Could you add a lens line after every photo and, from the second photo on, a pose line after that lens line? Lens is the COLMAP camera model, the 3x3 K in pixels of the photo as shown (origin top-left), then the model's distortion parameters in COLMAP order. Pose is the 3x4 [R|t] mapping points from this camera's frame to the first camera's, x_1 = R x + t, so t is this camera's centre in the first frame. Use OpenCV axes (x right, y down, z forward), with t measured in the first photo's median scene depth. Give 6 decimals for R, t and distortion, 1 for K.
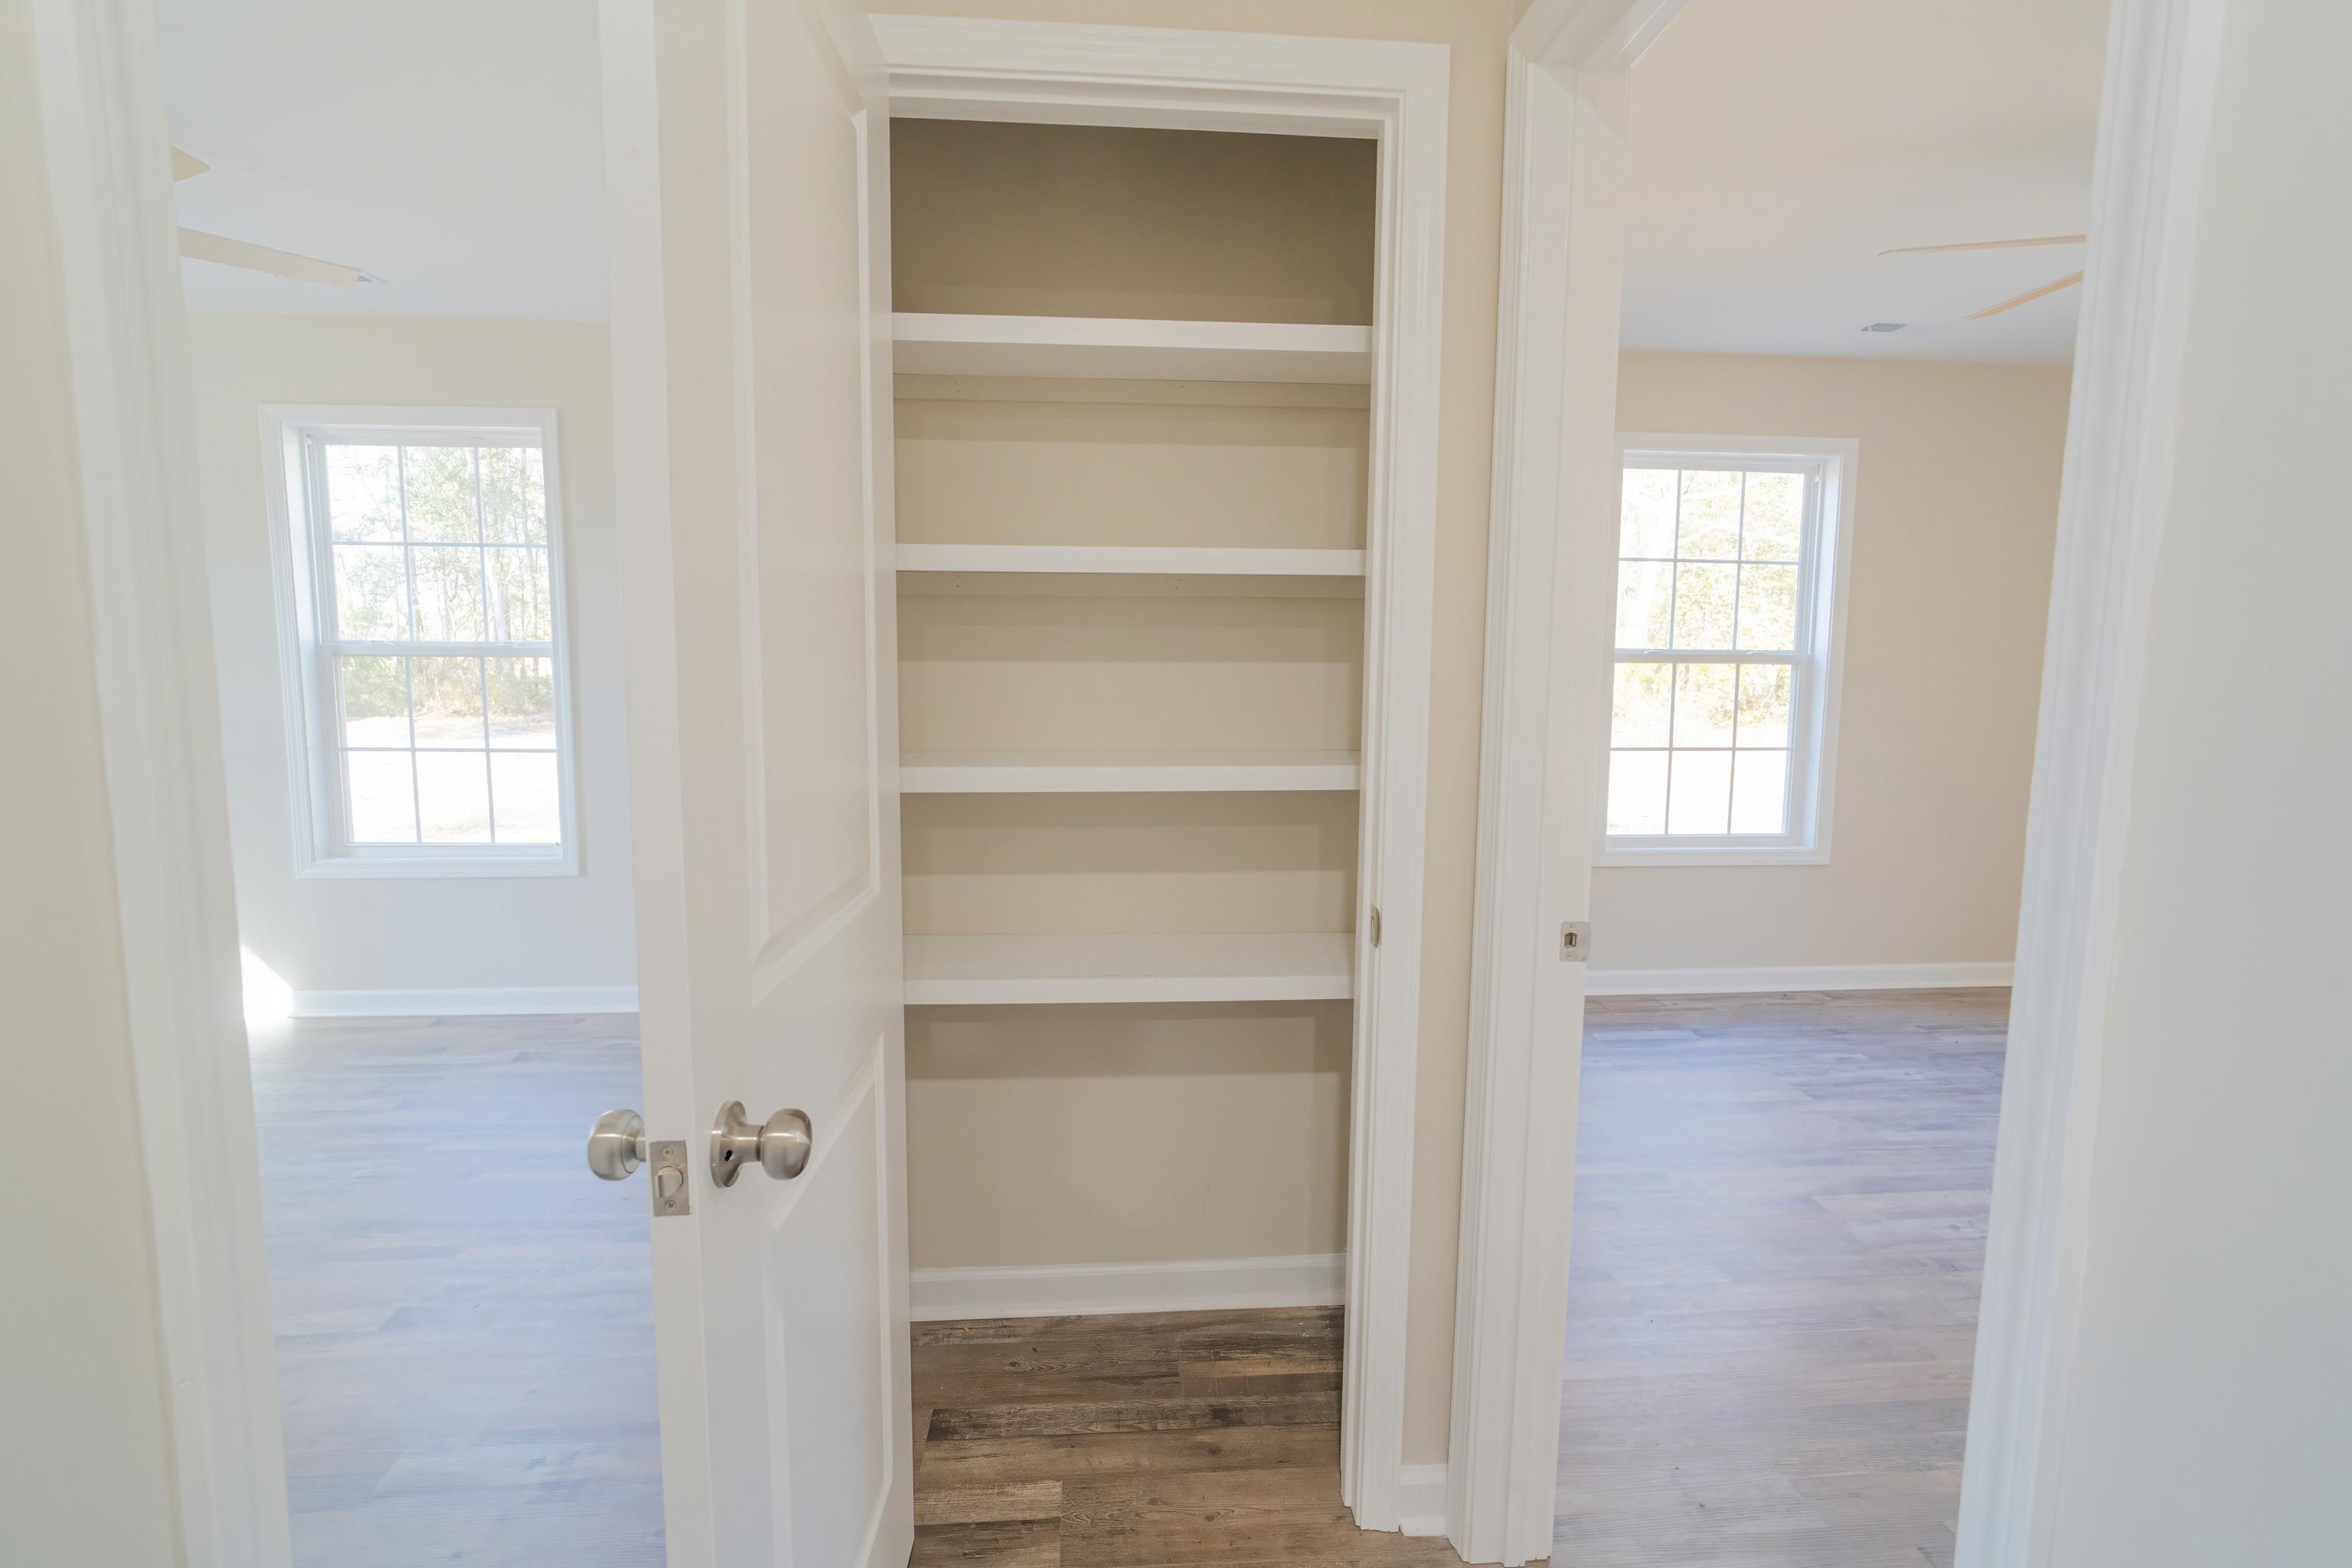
lens RADIAL K [[1093.5, 0, 1177.7], [0, 1093.5, 773.4], [0, 0, 1]] dist [-0.021914, 0.010635]
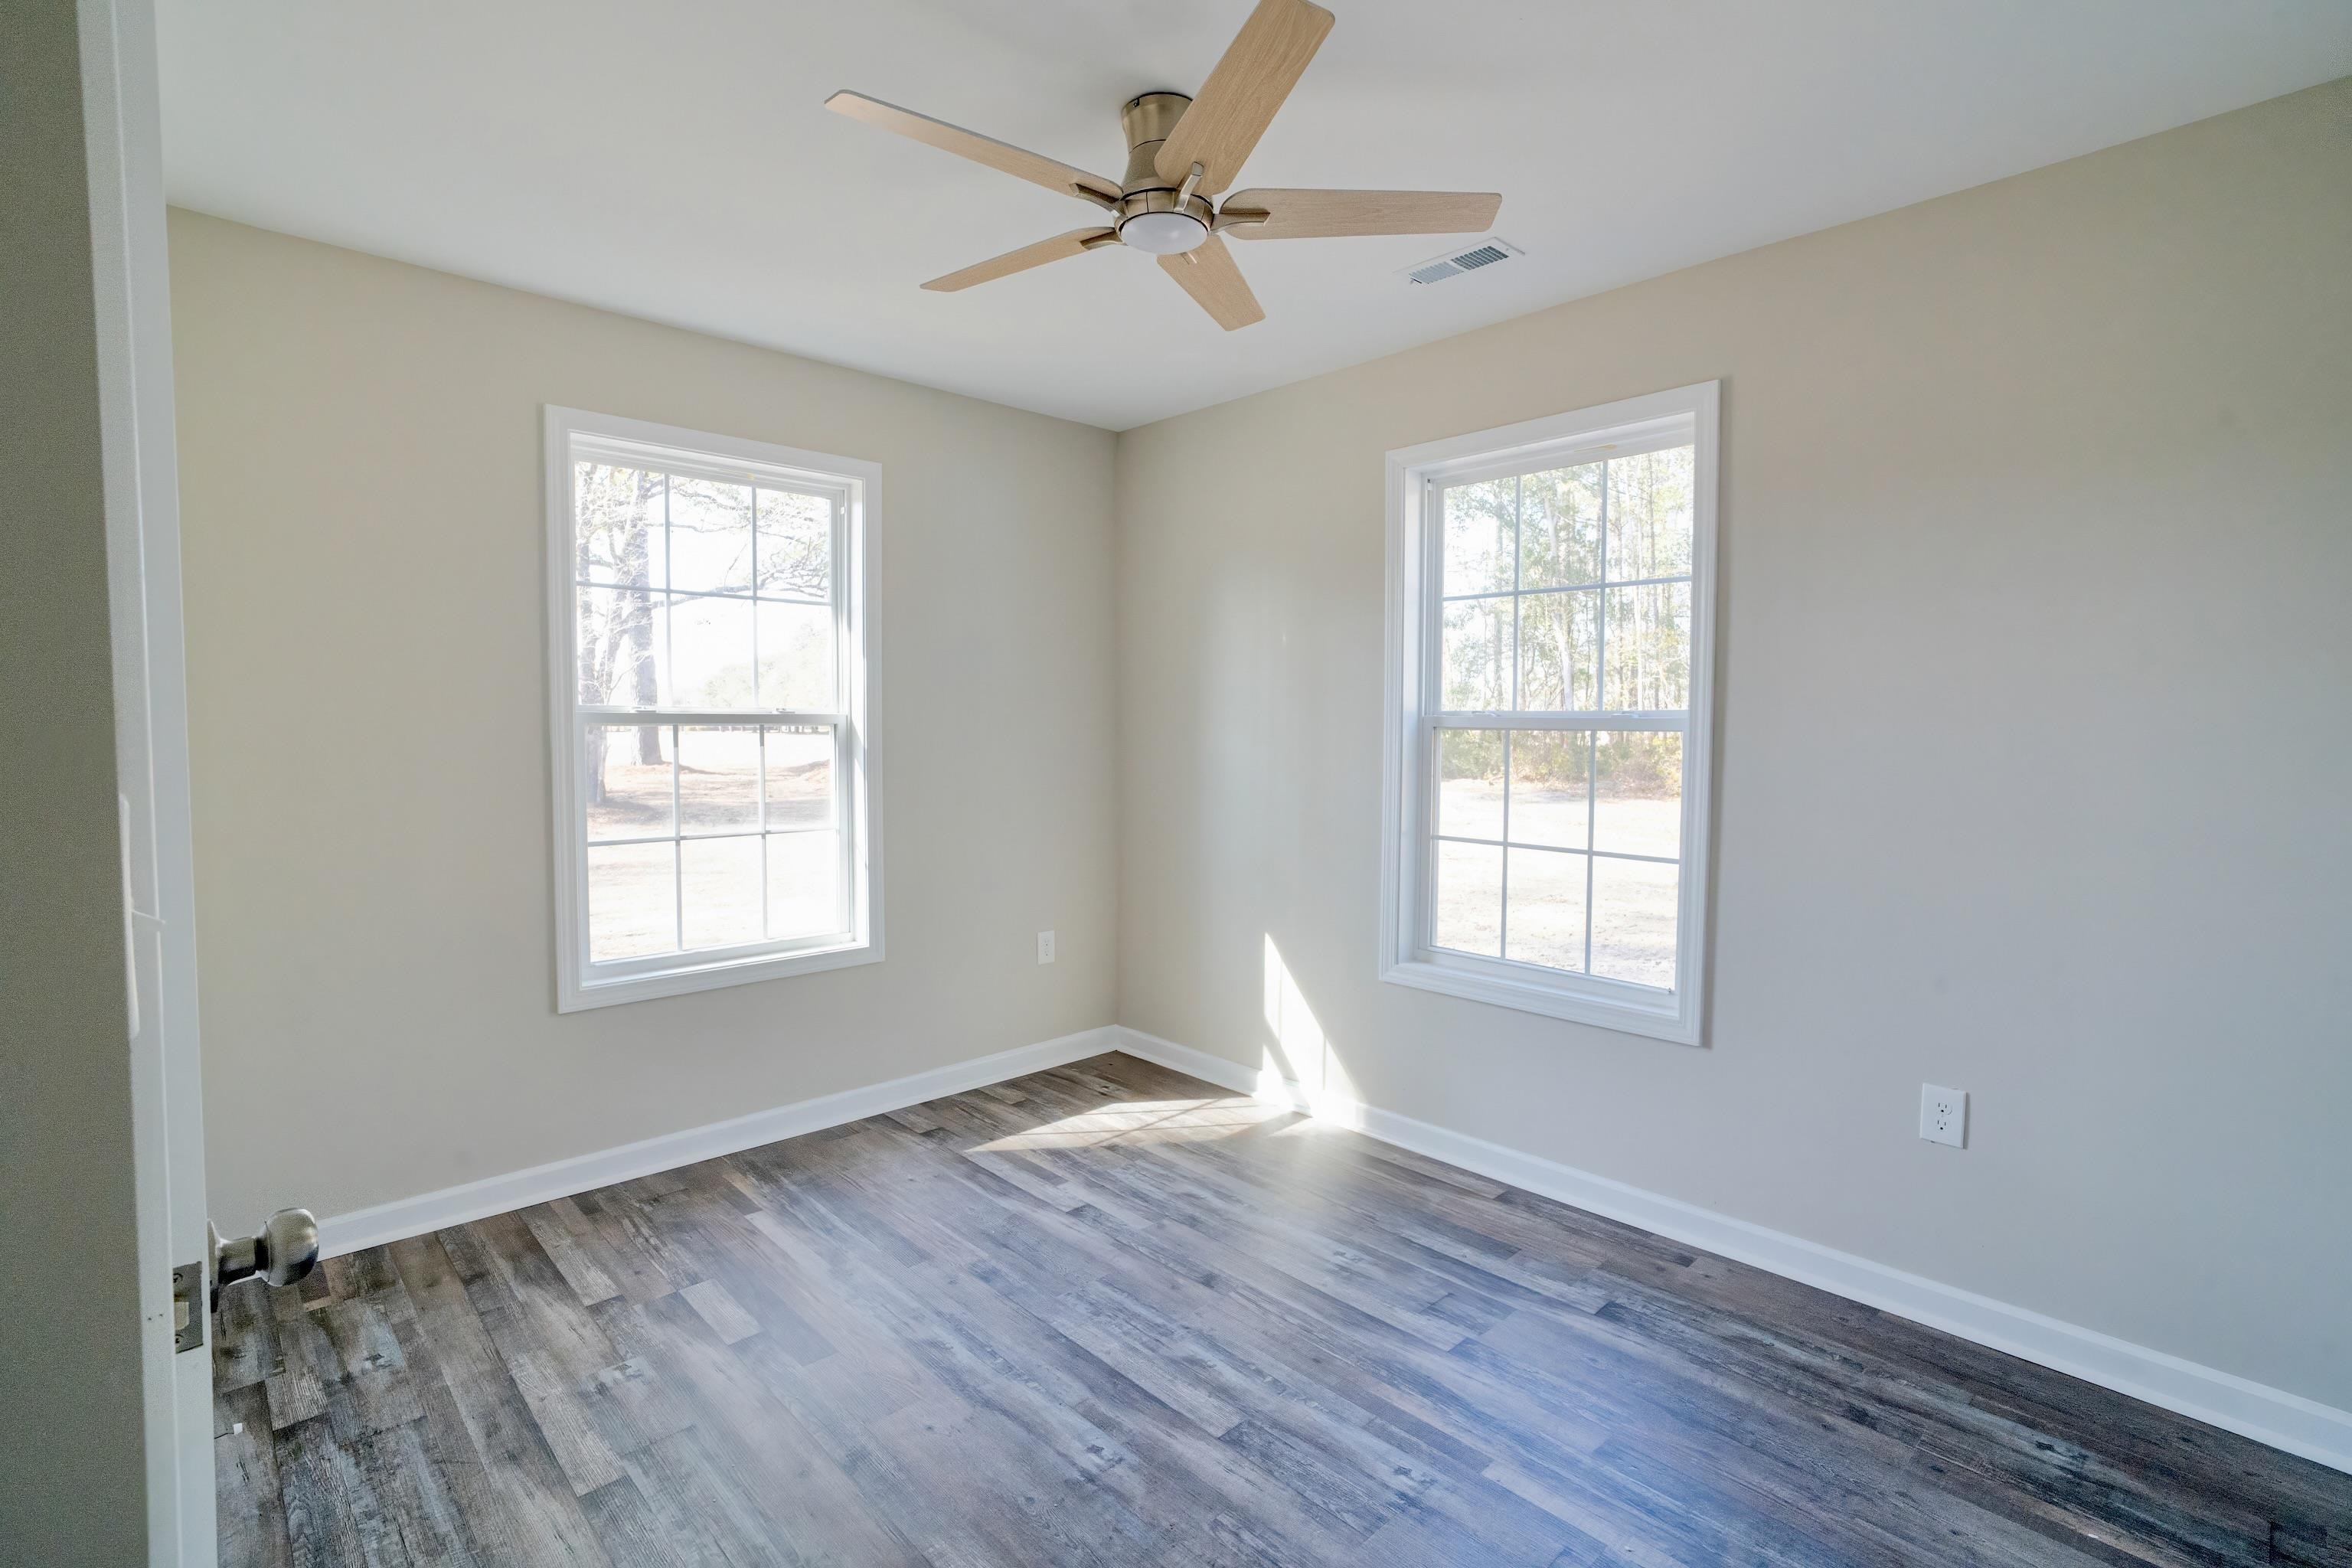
lens RADIAL K [[1093.5, 0, 1177.7], [0, 1093.5, 773.4], [0, 0, 1]] dist [-0.021914, 0.010635]
pose [[0.628323, 0.034328, -0.777195, -0.220294], [-0.083359, 0.996245, -0.023388, -0.033785], [0.773474, 0.079482, 0.628825, 0.285126]]
